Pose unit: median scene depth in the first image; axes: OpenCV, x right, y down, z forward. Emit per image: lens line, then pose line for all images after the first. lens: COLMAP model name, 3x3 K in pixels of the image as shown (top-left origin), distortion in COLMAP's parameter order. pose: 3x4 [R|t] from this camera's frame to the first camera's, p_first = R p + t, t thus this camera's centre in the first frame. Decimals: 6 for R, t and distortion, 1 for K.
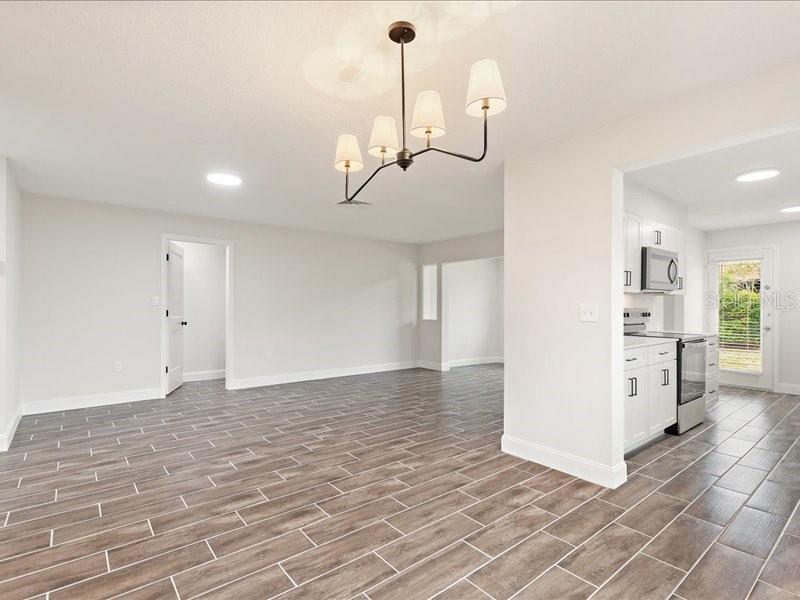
lens RADIAL K [[405.0, 0, 400.3], [0, 405.0, 305.0], [0, 0, 1]] dist [0.007671, -0.002691]
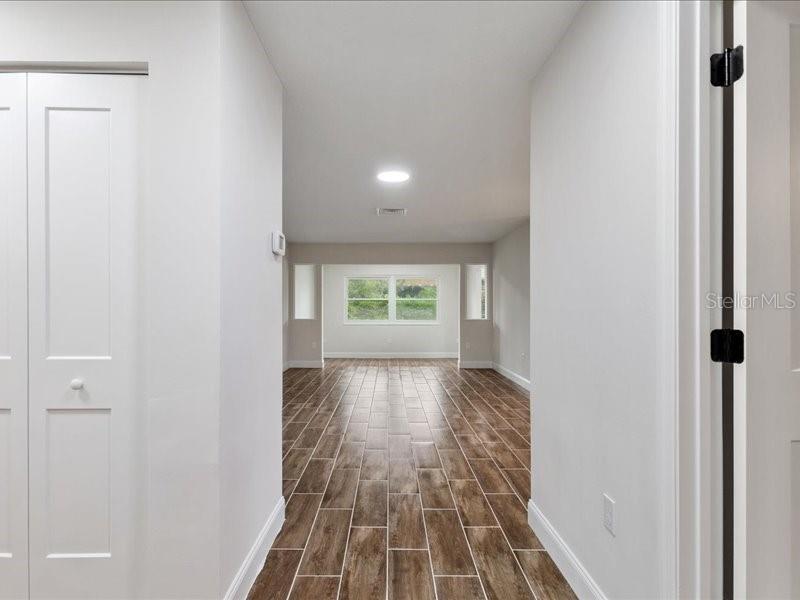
lens RADIAL K [[421.2, 0, 394.4], [0, 421.2, 295.0], [0, 0, 1]] dist [0.036558, 0.000125]
pose [[0.619692, 0.016872, 0.784664, -1.311374], [-0.001756, 0.999796, -0.020112, -0.005430], [-0.784843, 0.011085, 0.619595, 0.381441]]
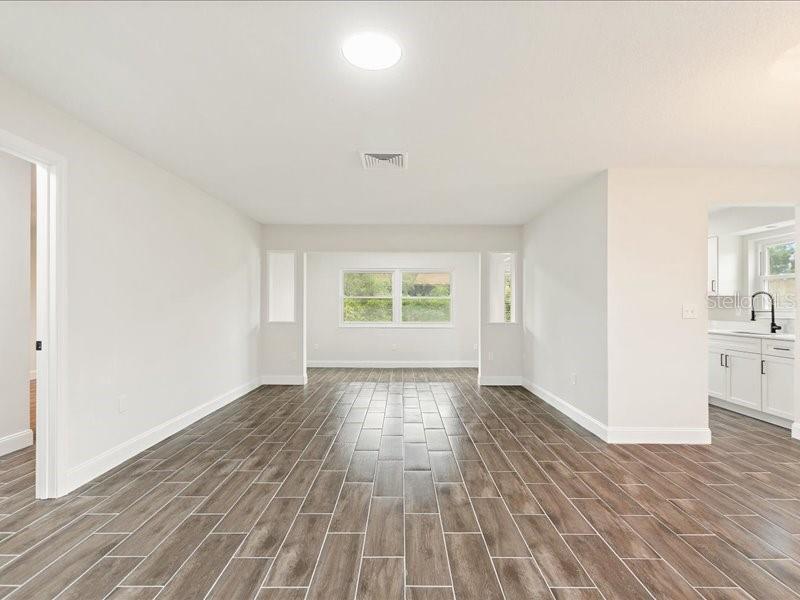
lens RADIAL K [[405.0, 0, 399.3], [0, 405.0, 301.8], [0, 0, 1]] dist [0.007671, -0.002691]
pose [[0.635453, 0.003595, 0.772131, -0.846558], [-0.003386, 0.999993, -0.001869, -0.004235], [-0.772132, -0.001427, 0.635460, 0.692373]]
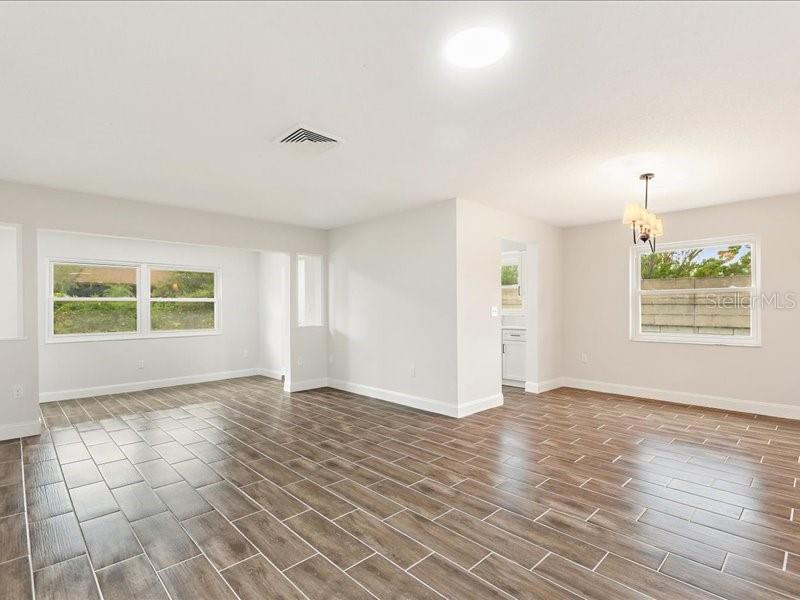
lens RADIAL K [[405.0, 0, 398.1], [0, 405.0, 307.7], [0, 0, 1]] dist [0.007671, -0.002691]
pose [[-0.077991, -0.006809, 0.996931, -0.974096], [0.002587, 0.999972, 0.007032, -0.009469], [-0.996951, 0.003128, -0.077971, 1.202573]]
